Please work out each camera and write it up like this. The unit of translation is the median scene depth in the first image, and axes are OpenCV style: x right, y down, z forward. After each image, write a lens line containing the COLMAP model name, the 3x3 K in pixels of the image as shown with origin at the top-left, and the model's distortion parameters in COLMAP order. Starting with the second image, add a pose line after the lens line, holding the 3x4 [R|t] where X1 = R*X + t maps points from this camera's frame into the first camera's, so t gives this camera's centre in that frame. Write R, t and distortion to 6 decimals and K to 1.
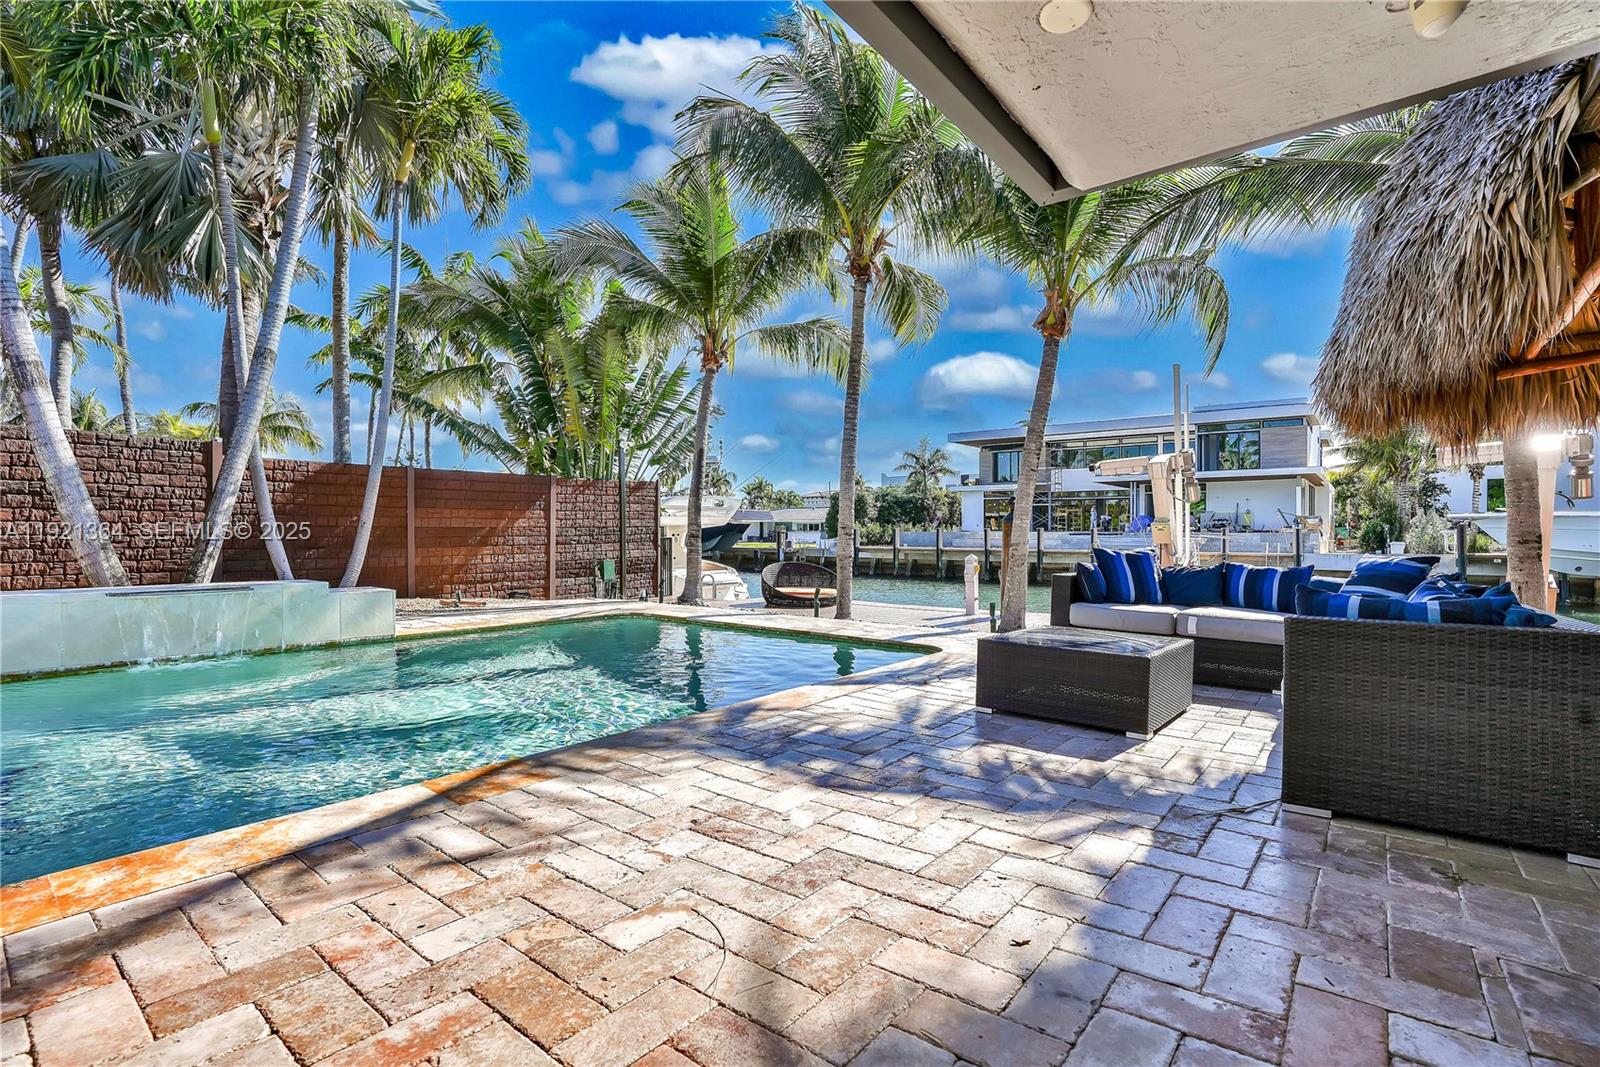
lens RADIAL K [[760.1, 0, 785.0], [0, 760.1, 527.2], [0, 0, 1]] dist [-0.069457, 0.030172]
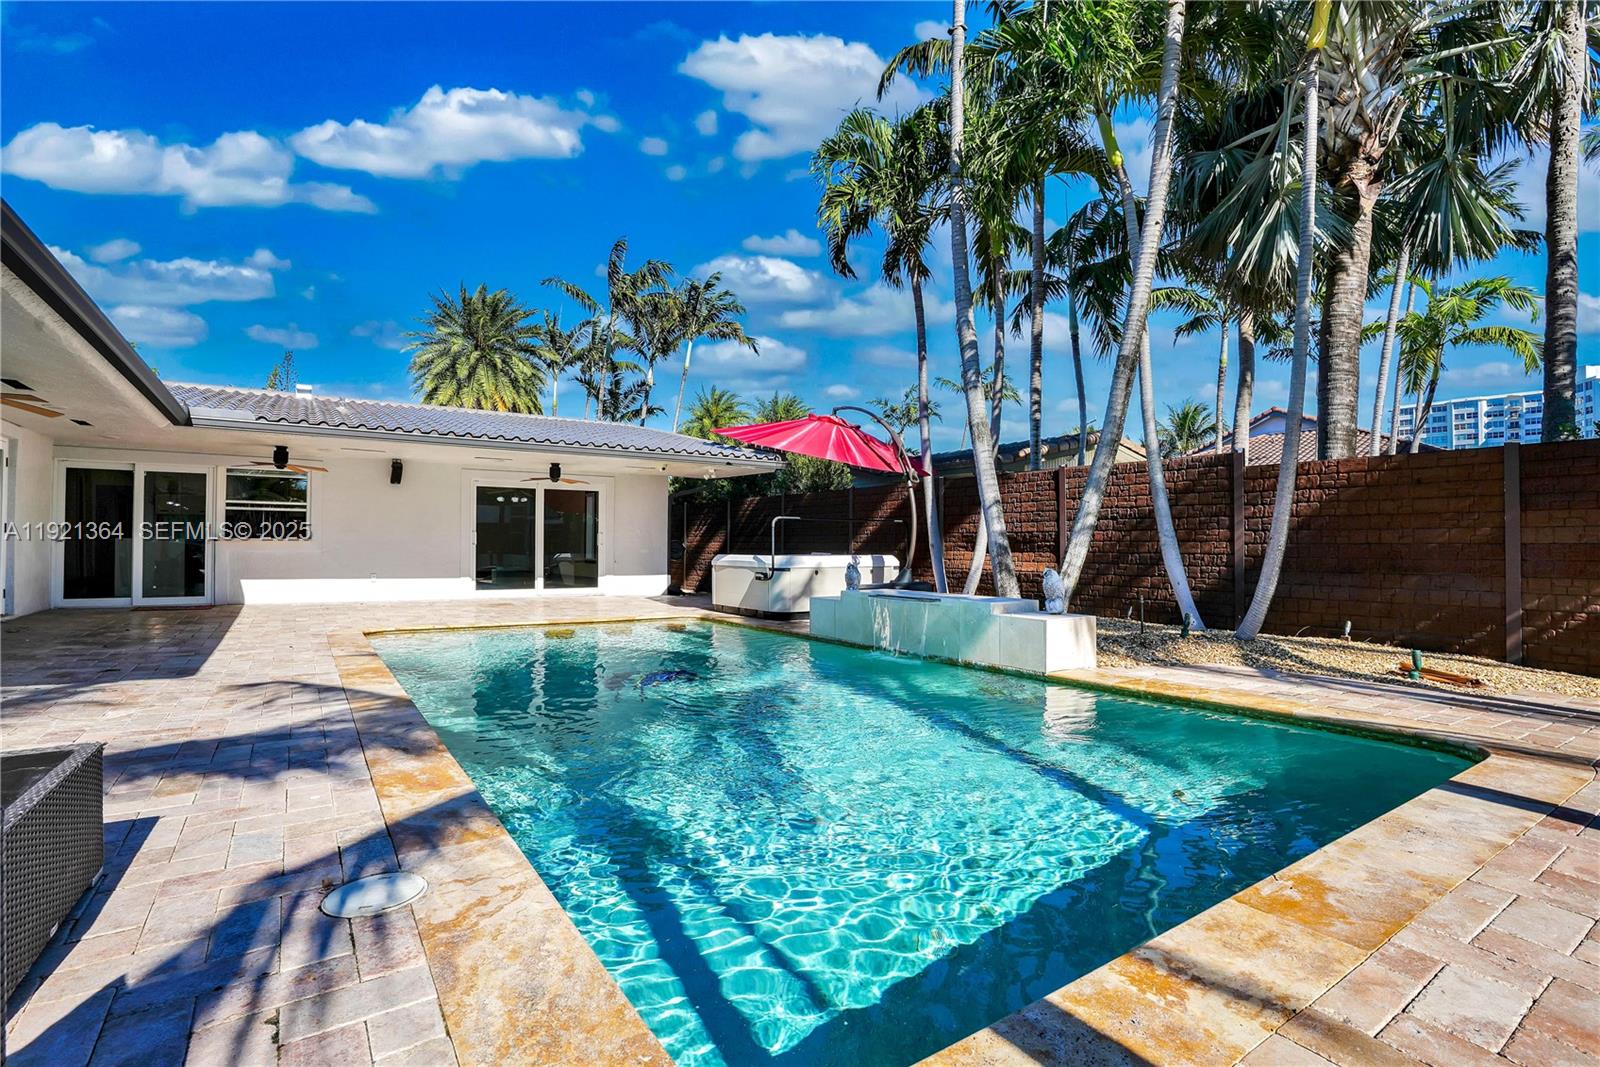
lens RADIAL K [[760.1, 0, 785.0], [0, 760.1, 527.2], [0, 0, 1]] dist [-0.069457, 0.030172]
pose [[-0.288156, -0.026623, -0.957213, 0.287565], [0.001997, 0.999595, -0.028403, 0.002669], [0.957581, -0.010096, -0.287986, 0.738626]]
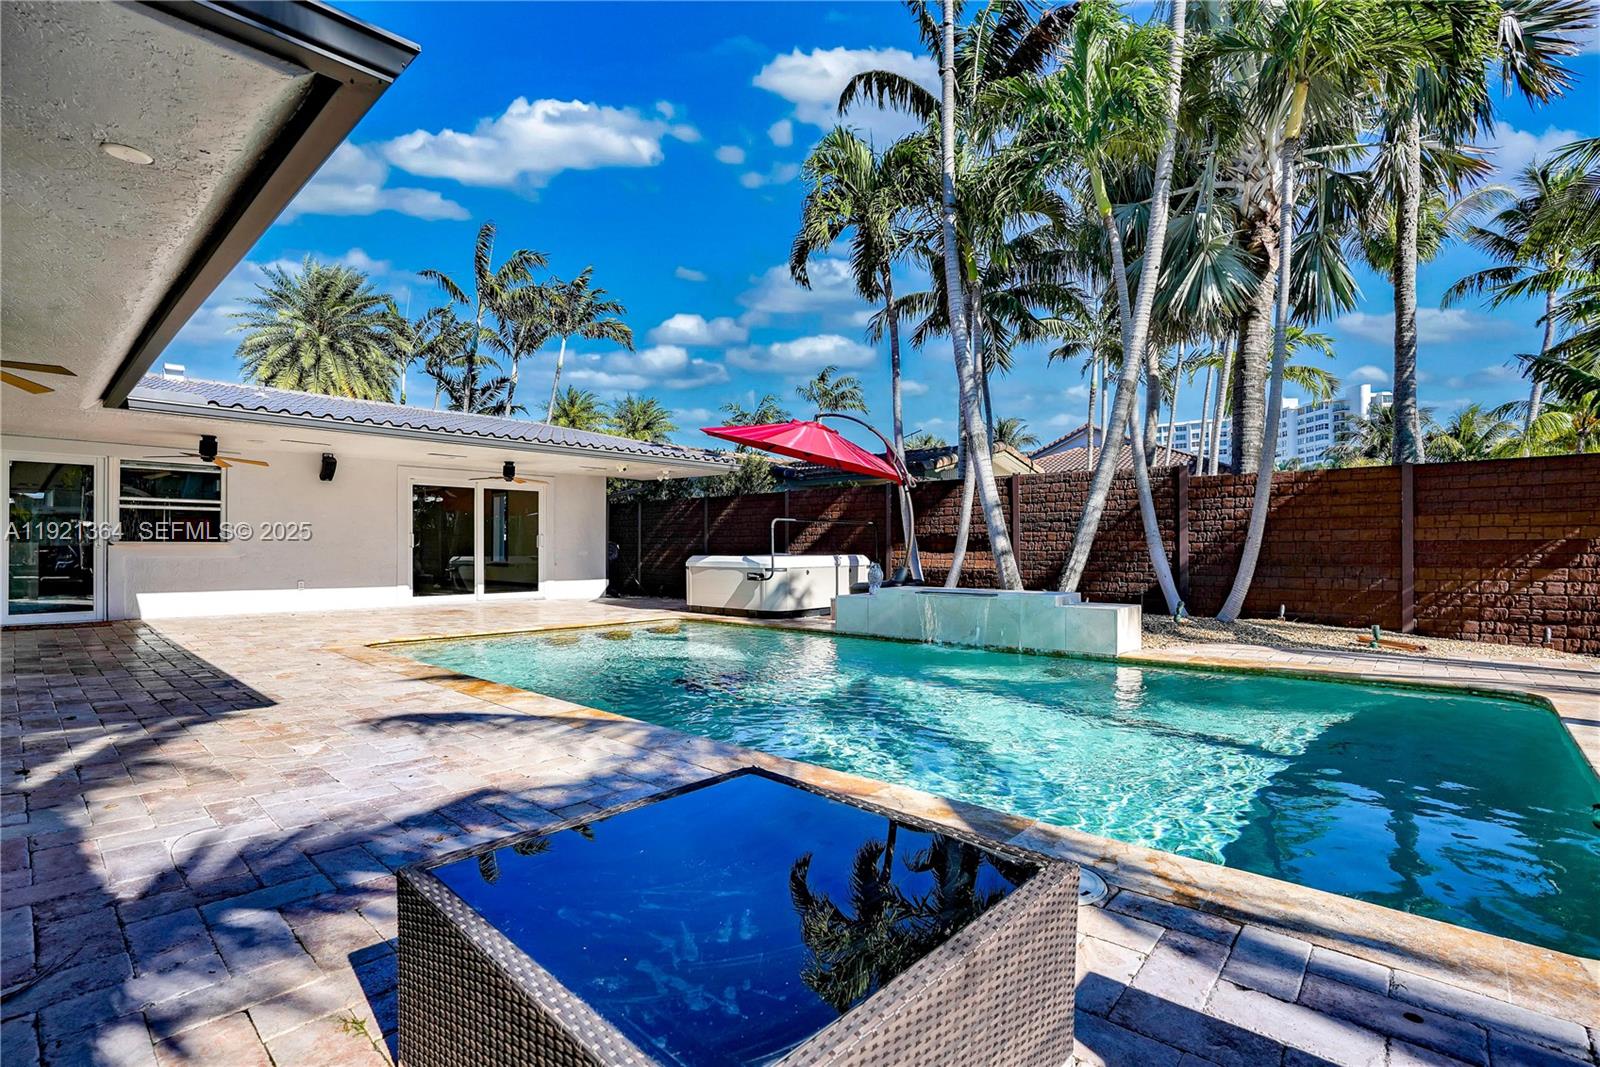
lens RADIAL K [[743.6, 0, 792.5], [0, 743.6, 534.0], [0, 0, 1]] dist [-0.067851, 0.028623]
pose [[-0.050967, -0.020291, -0.998494, 0.341707], [0.009458, 0.999739, -0.020800, 0.002473], [0.998656, -0.010504, -0.050762, 0.485197]]
